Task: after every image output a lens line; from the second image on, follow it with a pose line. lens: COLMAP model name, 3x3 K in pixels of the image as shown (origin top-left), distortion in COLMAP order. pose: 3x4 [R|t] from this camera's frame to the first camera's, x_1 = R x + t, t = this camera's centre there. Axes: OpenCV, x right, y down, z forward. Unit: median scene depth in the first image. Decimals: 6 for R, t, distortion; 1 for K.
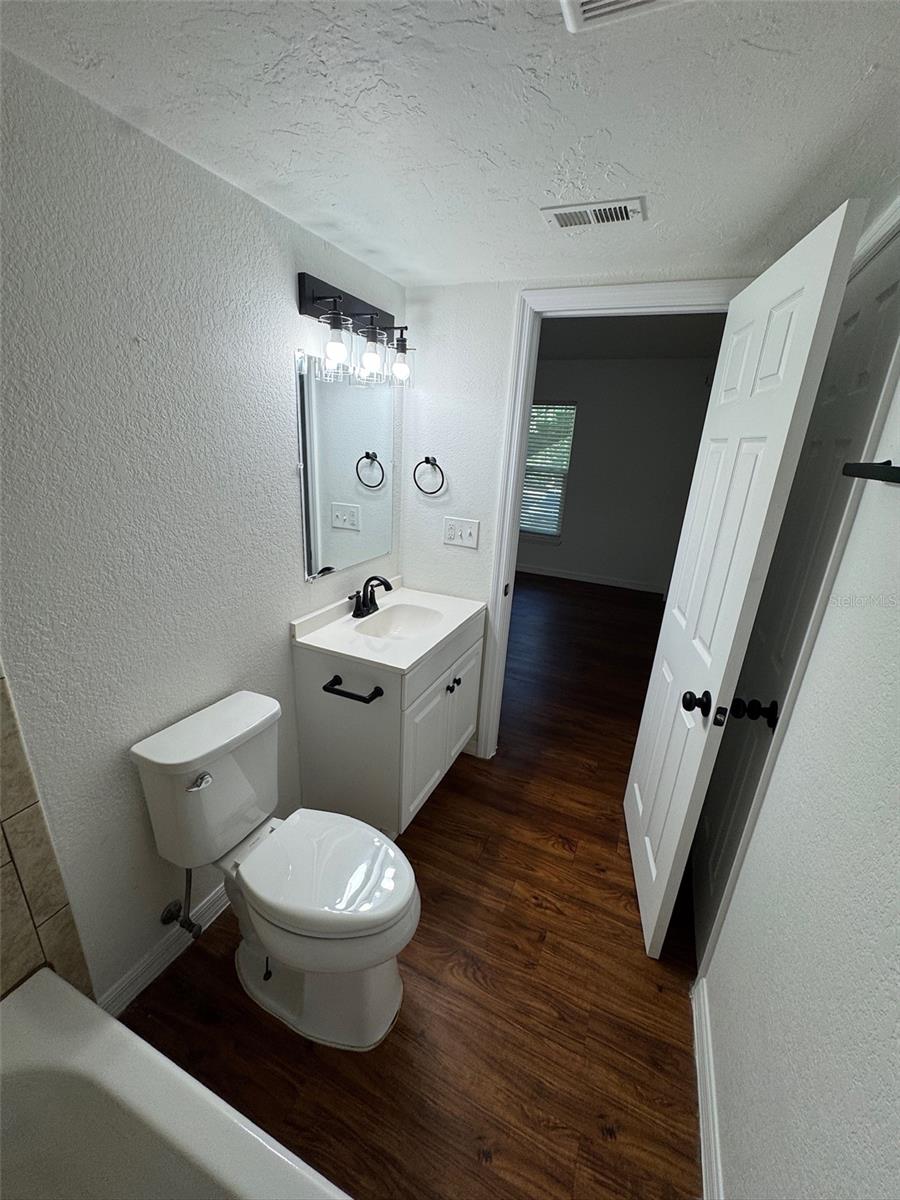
lens RADIAL K [[477.6, 0, 453.3], [0, 477.6, 599.1], [0, 0, 1]] dist [-0.003052, 0.000599]
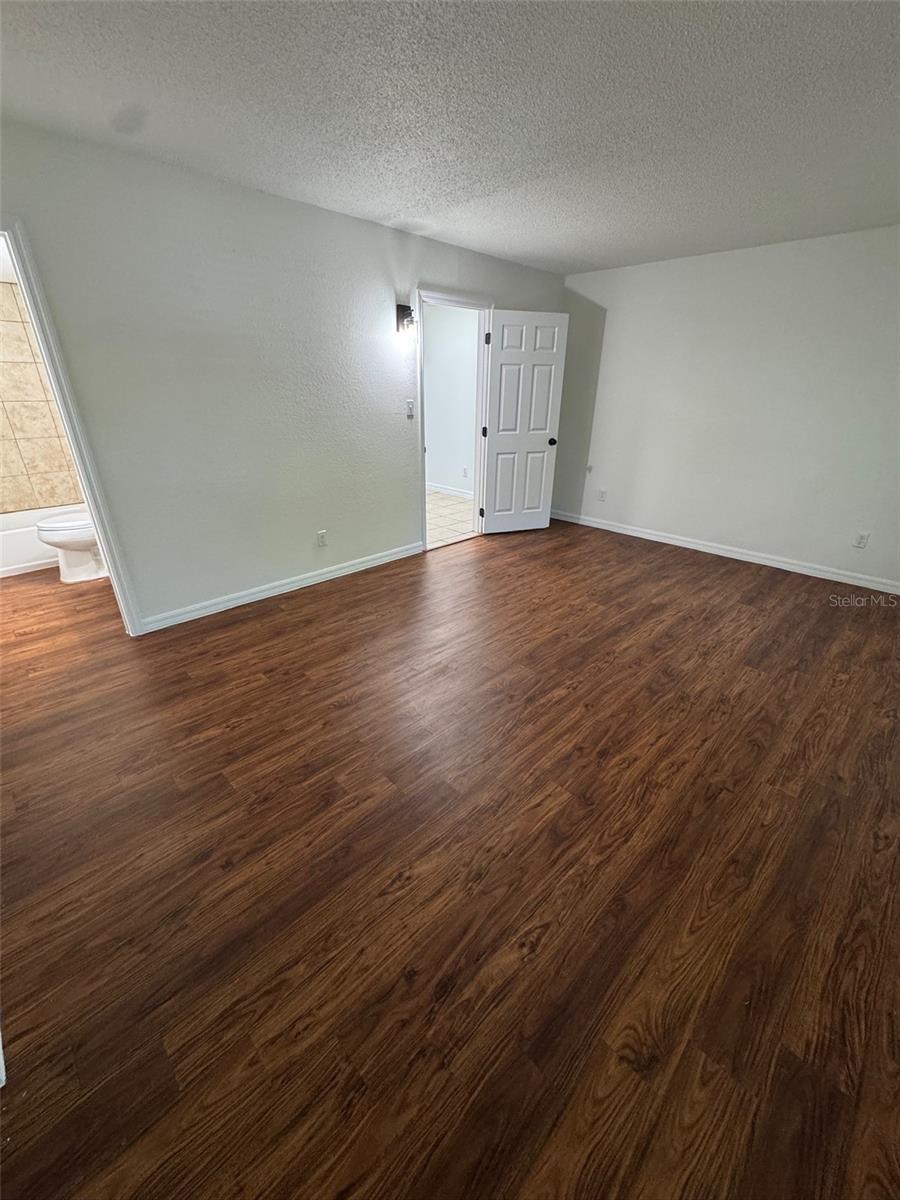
lens RADIAL K [[477.6, 0, 453.3], [0, 477.6, 599.1], [0, 0, 1]] dist [-0.003052, 0.000599]
pose [[-0.360501, 0.334016, -0.870903, 1.166064], [-0.323344, 0.831040, 0.452572, -0.781521], [0.874922, 0.444754, -0.191589, 2.772268]]
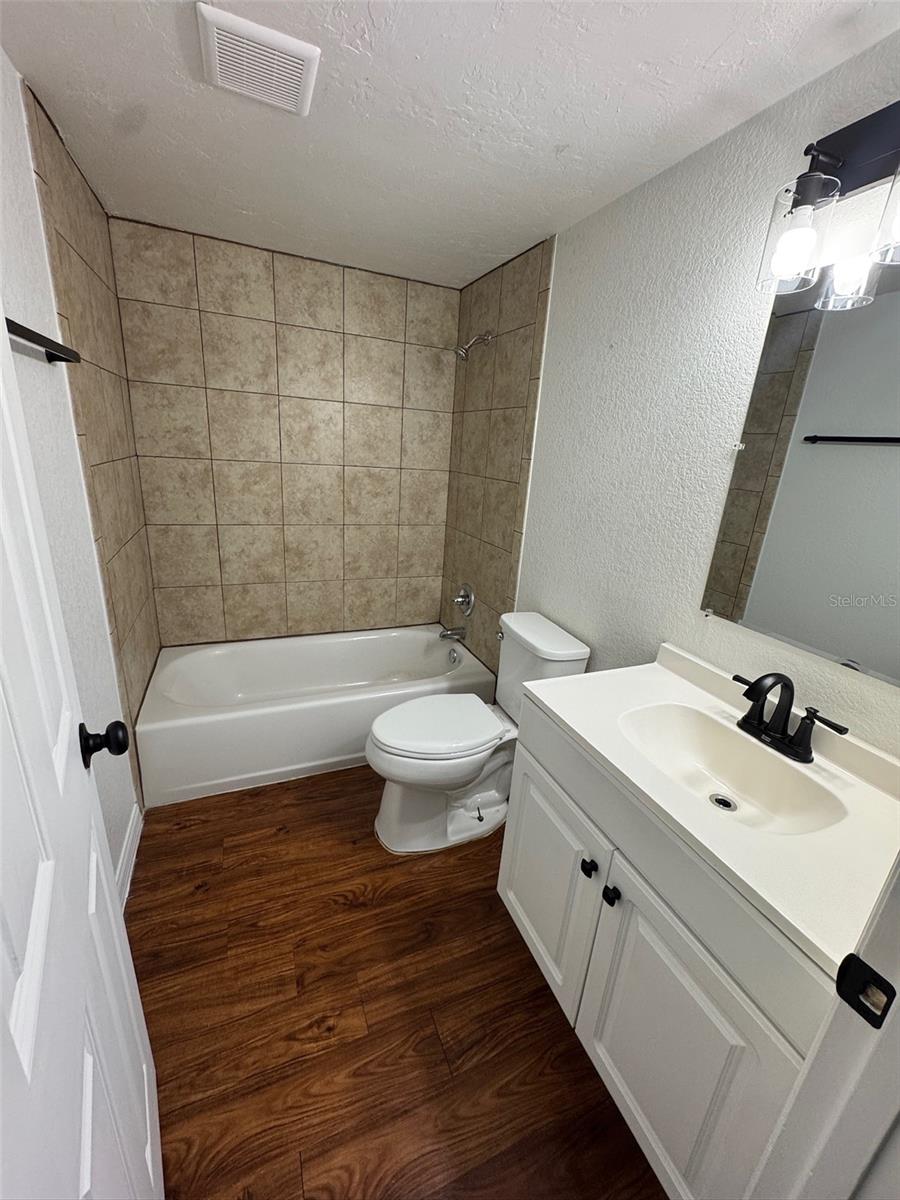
lens RADIAL K [[477.6, 0, 453.3], [0, 477.6, 599.1], [0, 0, 1]] dist [-0.003052, 0.000599]
pose [[-0.676247, 0.130048, -0.725105, 0.512005], [-0.331479, 0.825303, 0.457162, -0.280029], [0.657884, 0.549512, -0.515000, 1.230792]]
